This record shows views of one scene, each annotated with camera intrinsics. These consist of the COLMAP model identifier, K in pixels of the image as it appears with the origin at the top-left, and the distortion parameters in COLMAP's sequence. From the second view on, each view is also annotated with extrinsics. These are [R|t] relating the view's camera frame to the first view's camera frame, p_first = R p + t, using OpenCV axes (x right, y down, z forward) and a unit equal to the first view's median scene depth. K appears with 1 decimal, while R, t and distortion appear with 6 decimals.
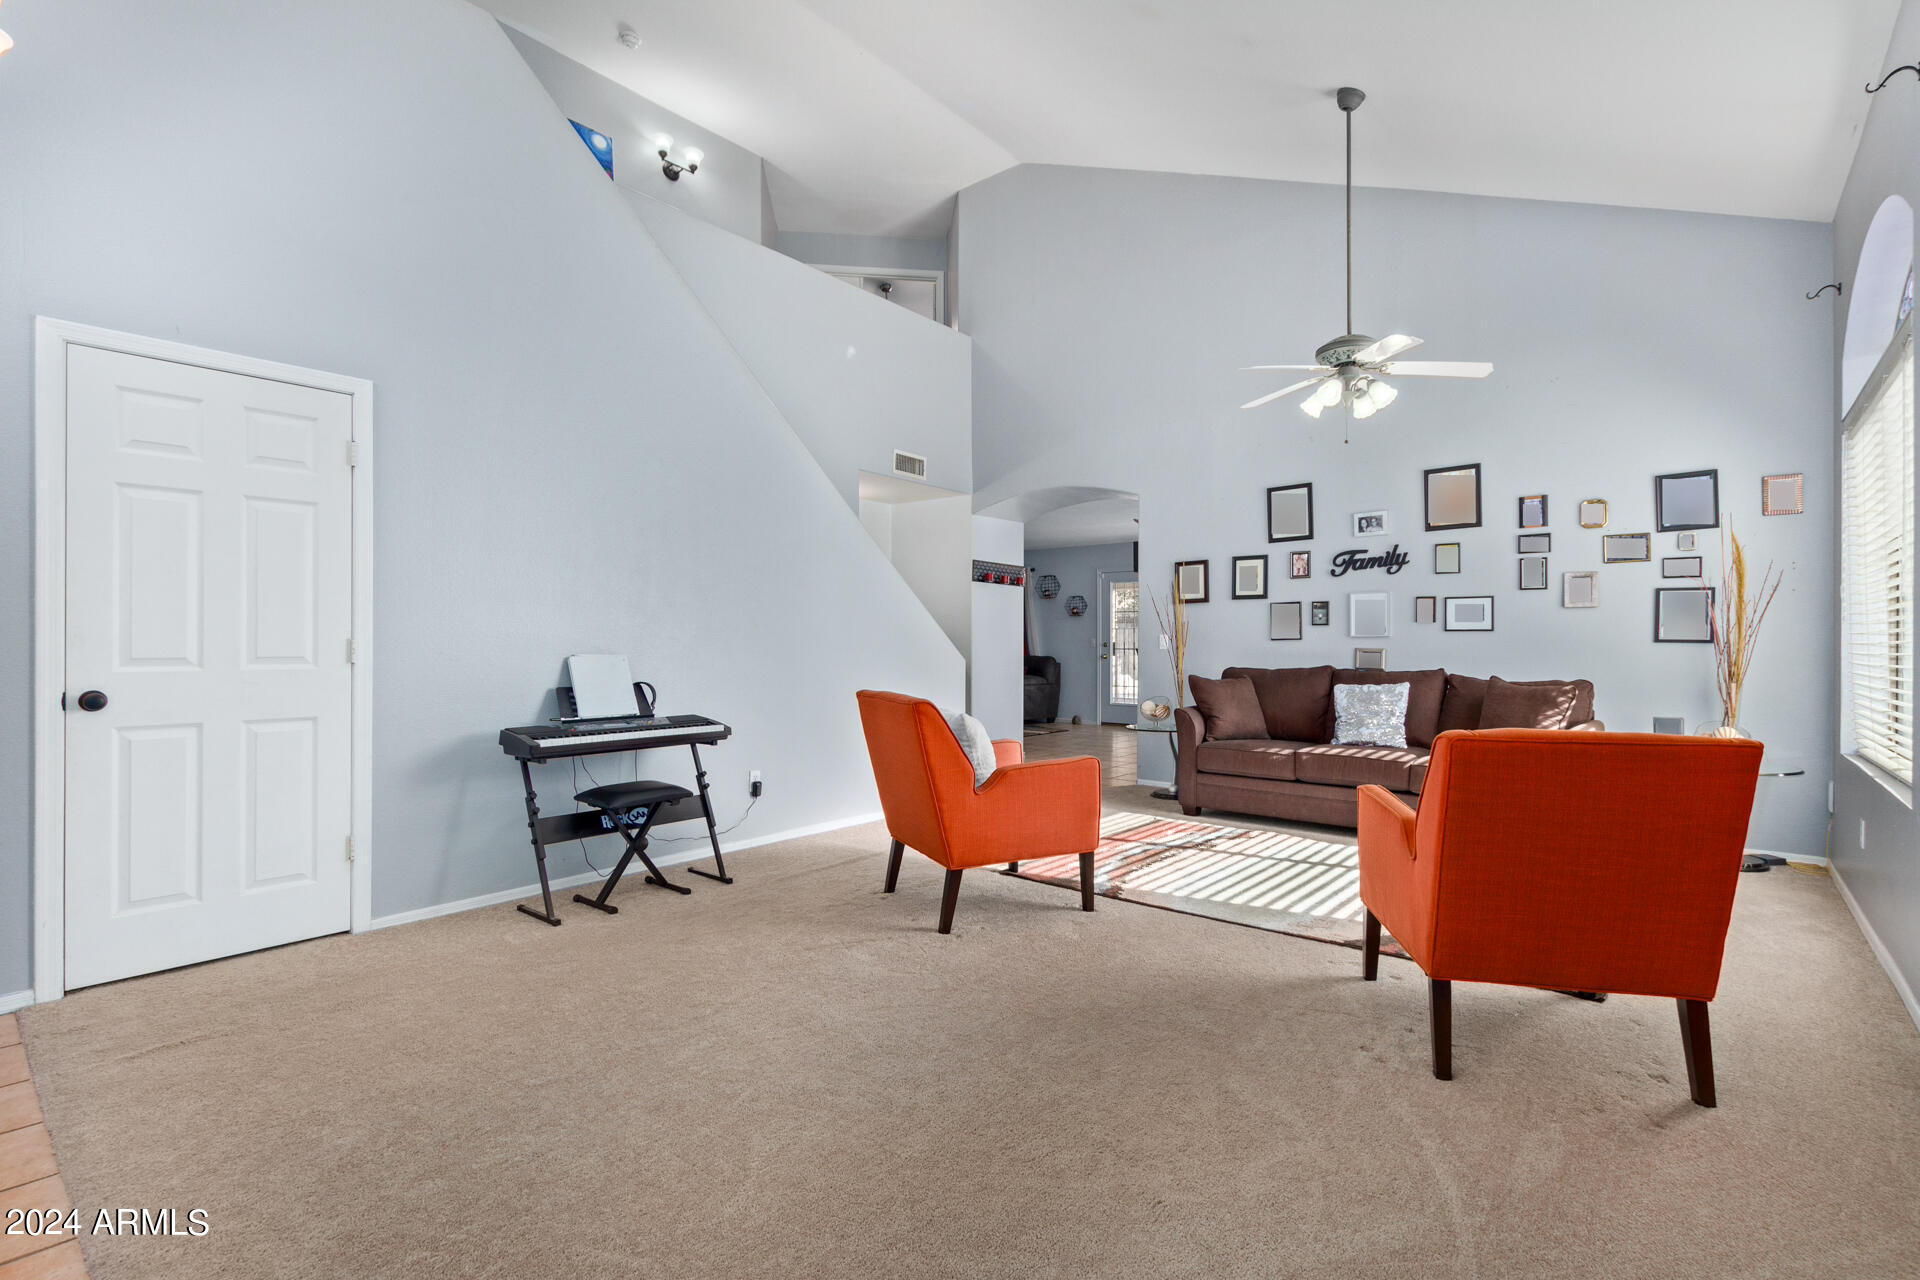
lens RADIAL K [[882.1, 0, 973.7], [0, 882.1, 653.4], [0, 0, 1]] dist [0.004087, -0.001383]
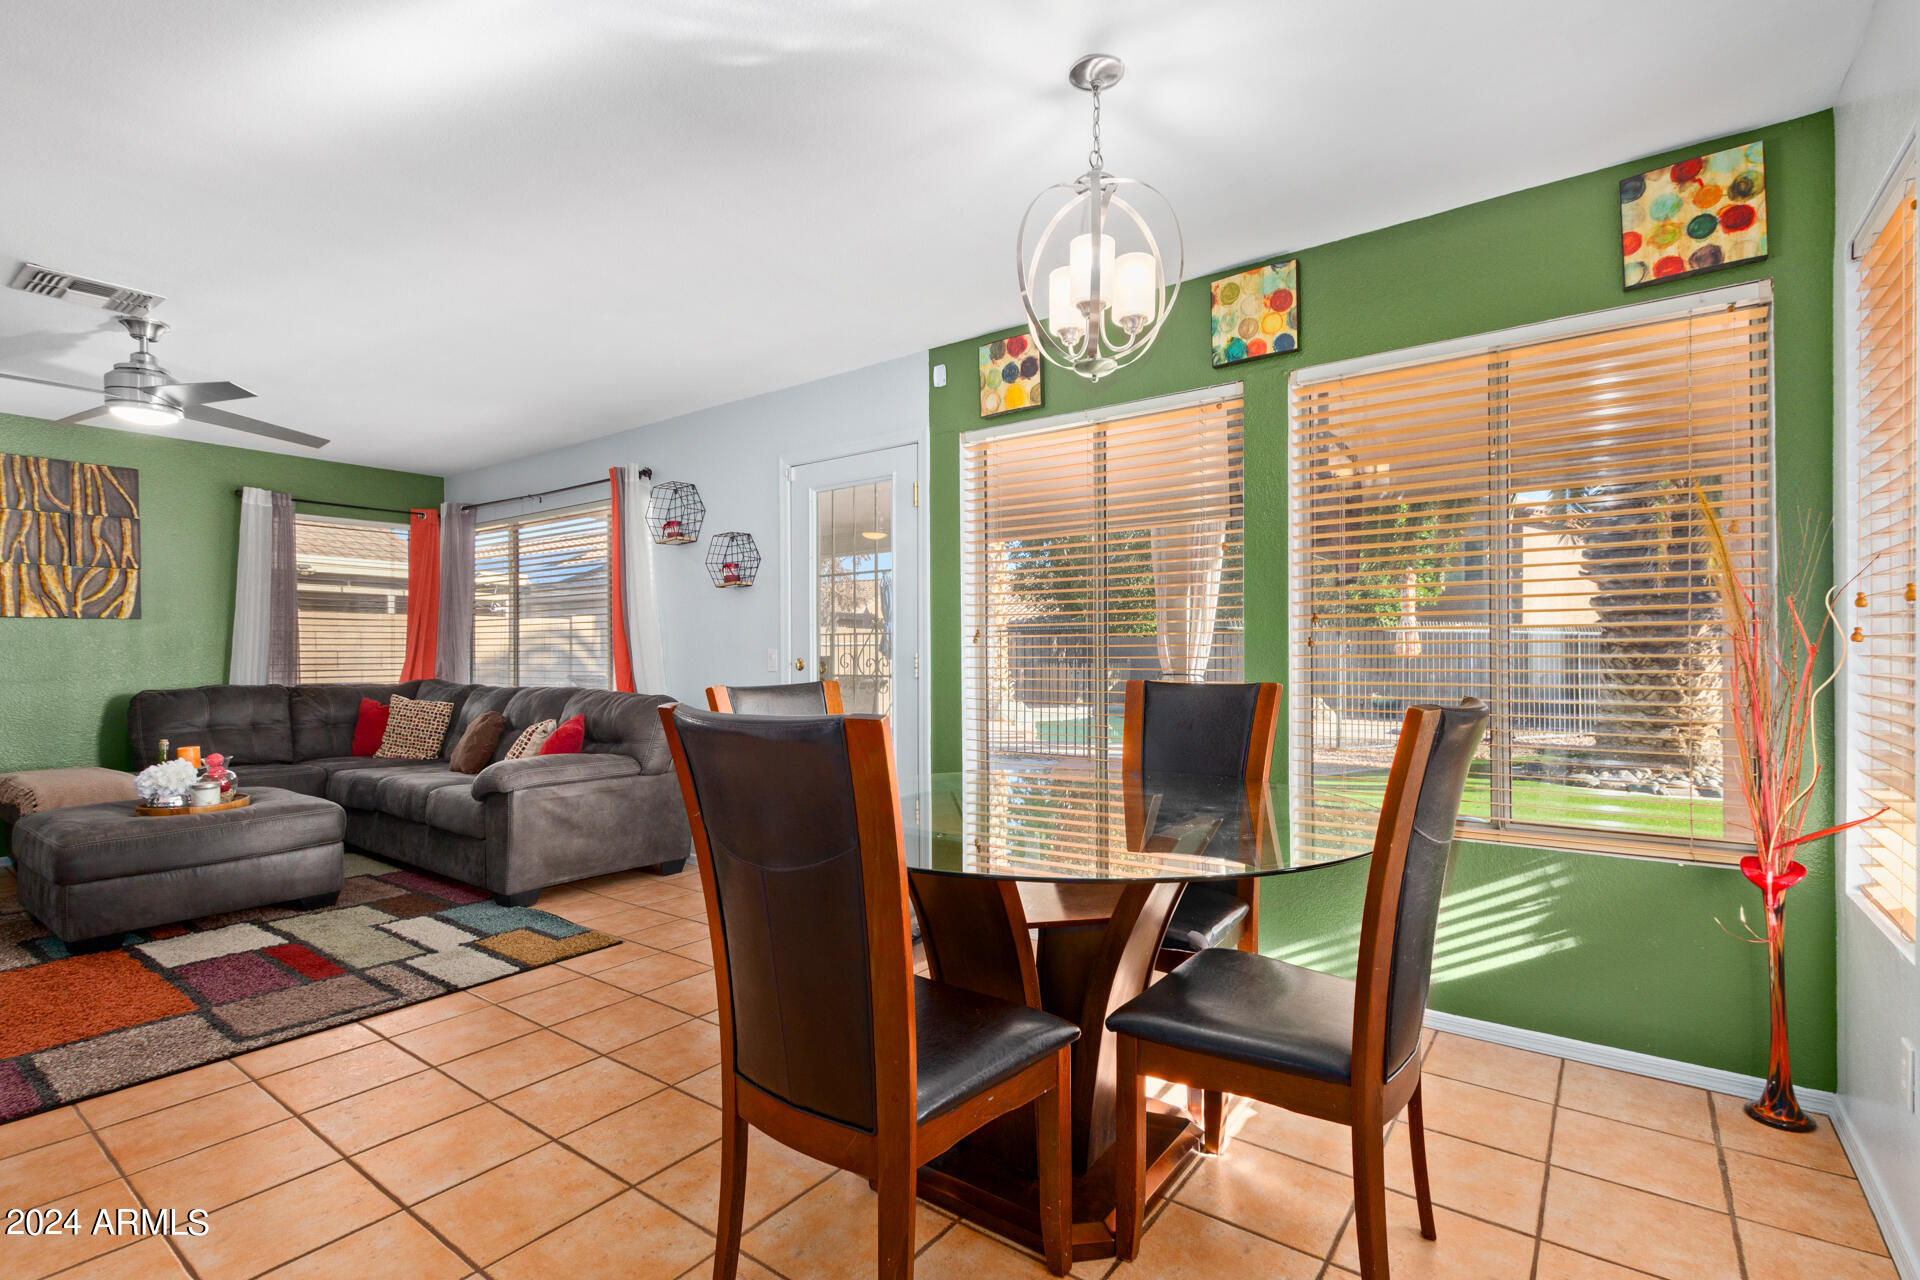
lens RADIAL K [[882.1, 0, 973.7], [0, 882.1, 653.4], [0, 0, 1]] dist [0.004087, -0.001383]
pose [[0.998360, -0.001893, 0.057212, 0.195220], [0.002862, 0.999854, -0.016861, -0.007652], [-0.057172, 0.016997, 0.998220, 0.625894]]
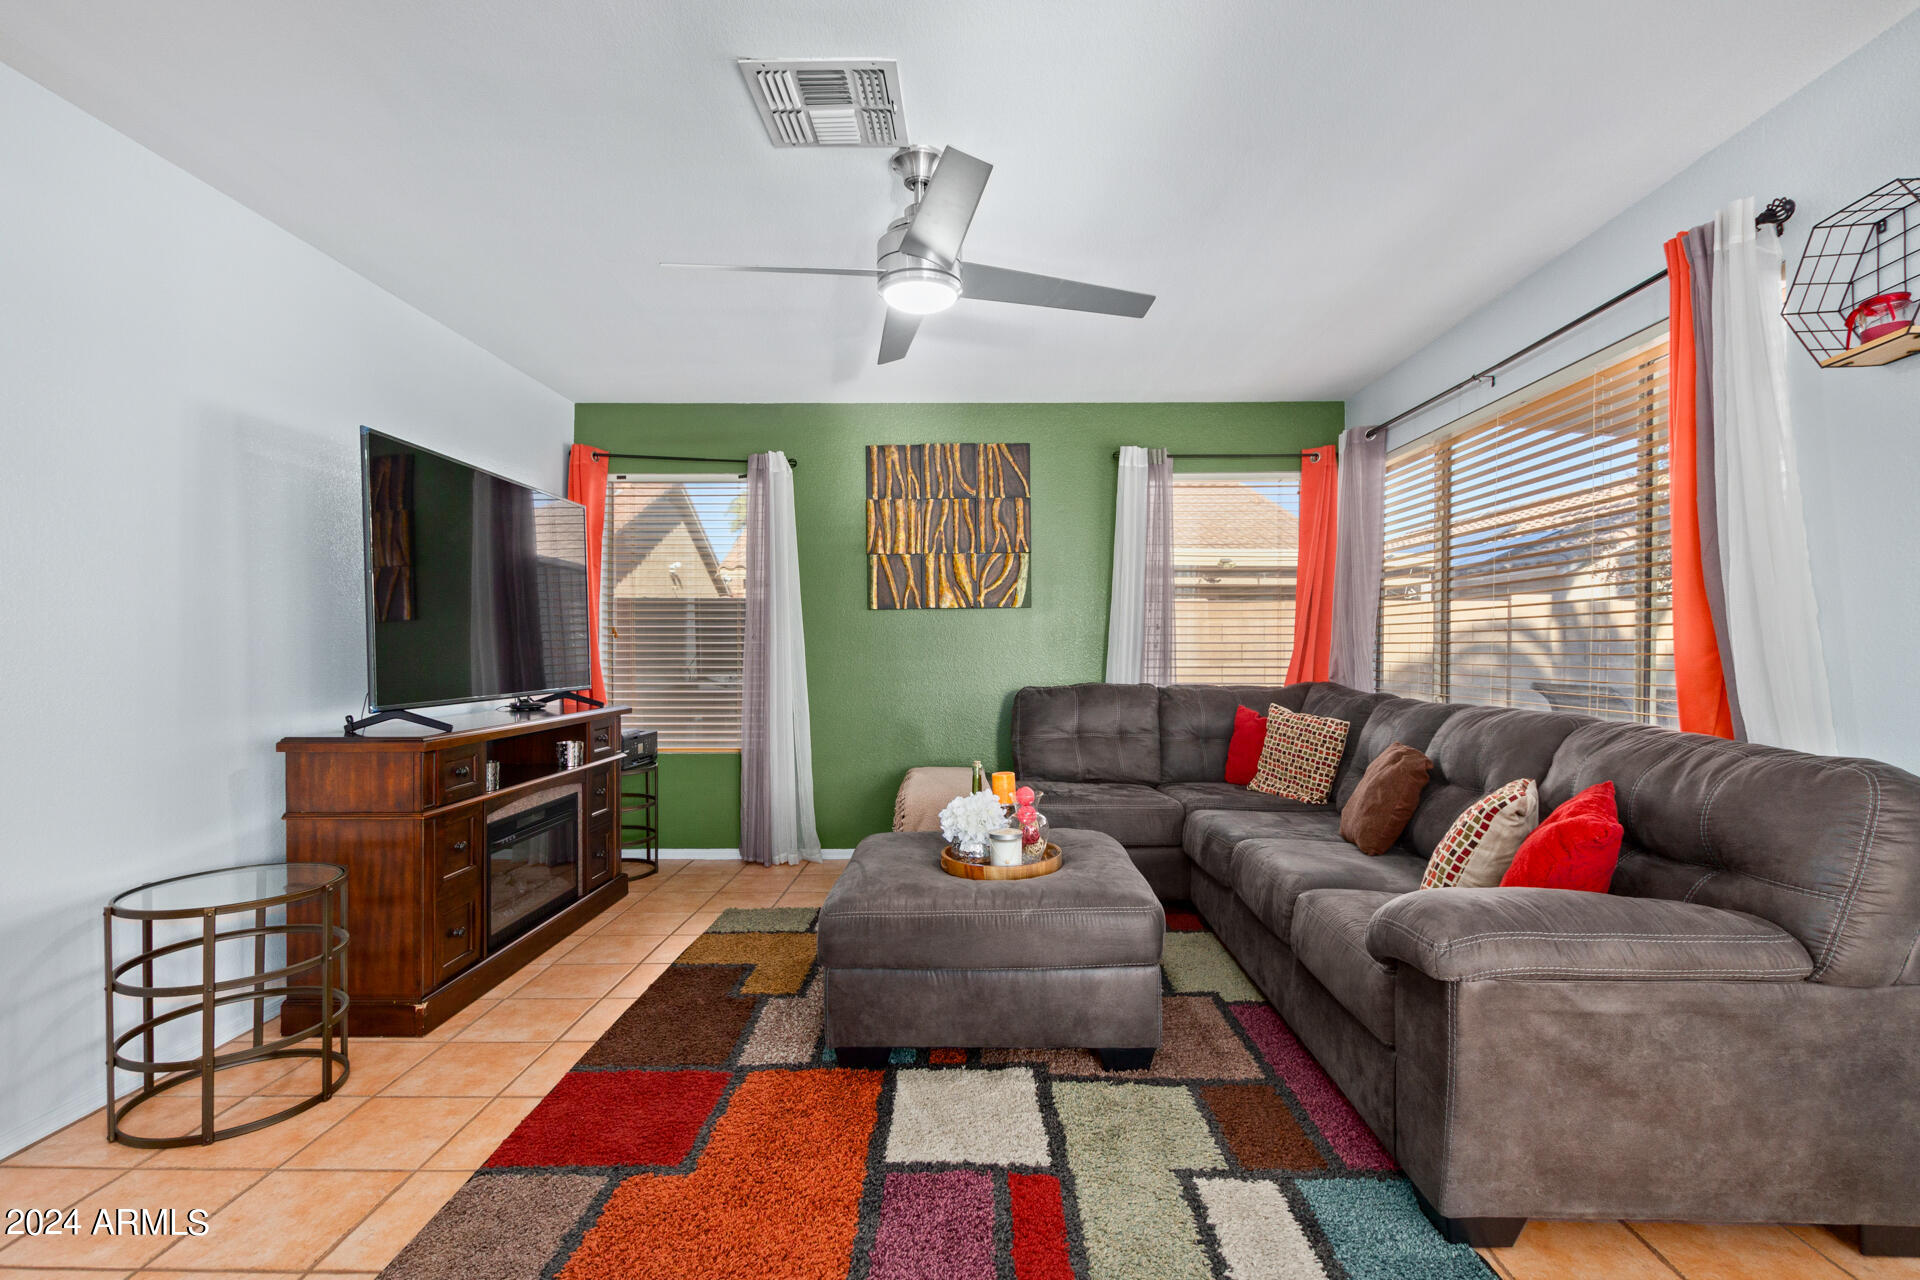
lens RADIAL K [[882.1, 0, 973.7], [0, 882.1, 653.4], [0, 0, 1]] dist [0.004087, -0.001383]
pose [[0.624930, 0.006940, -0.780650, 0.105805], [-0.015511, 0.999873, -0.003528, -0.010613], [0.780526, 0.014313, 0.624959, 0.812125]]
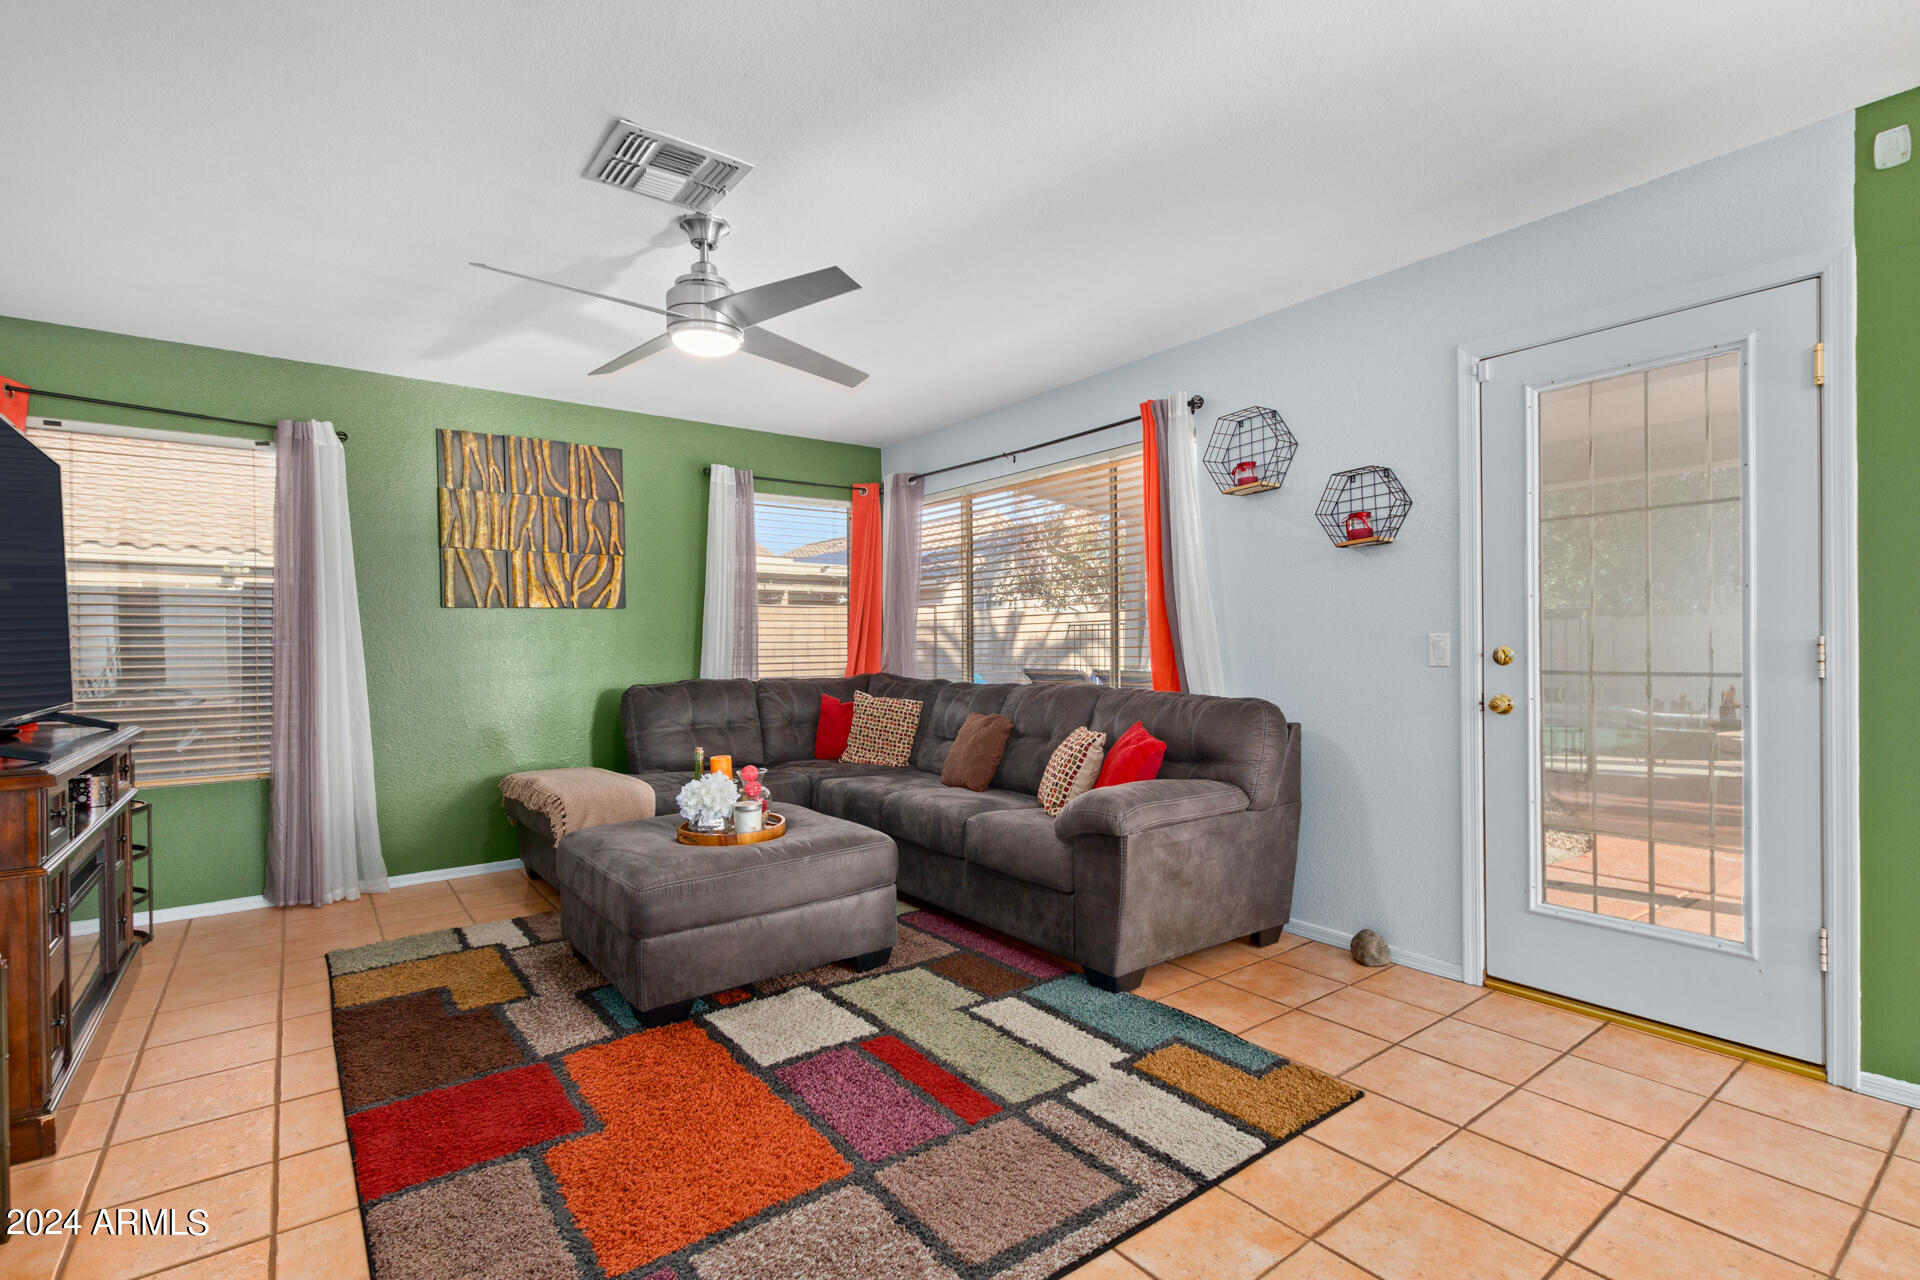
lens RADIAL K [[878.2, 0, 970.0], [0, 878.2, 649.3], [0, 0, 1]] dist [0.004417, -0.000119]
pose [[0.973405, -0.005955, -0.229013, 0.062167], [0.003299, 0.999923, -0.011980, -0.008862], [0.229066, 0.010906, 0.973350, 0.722532]]
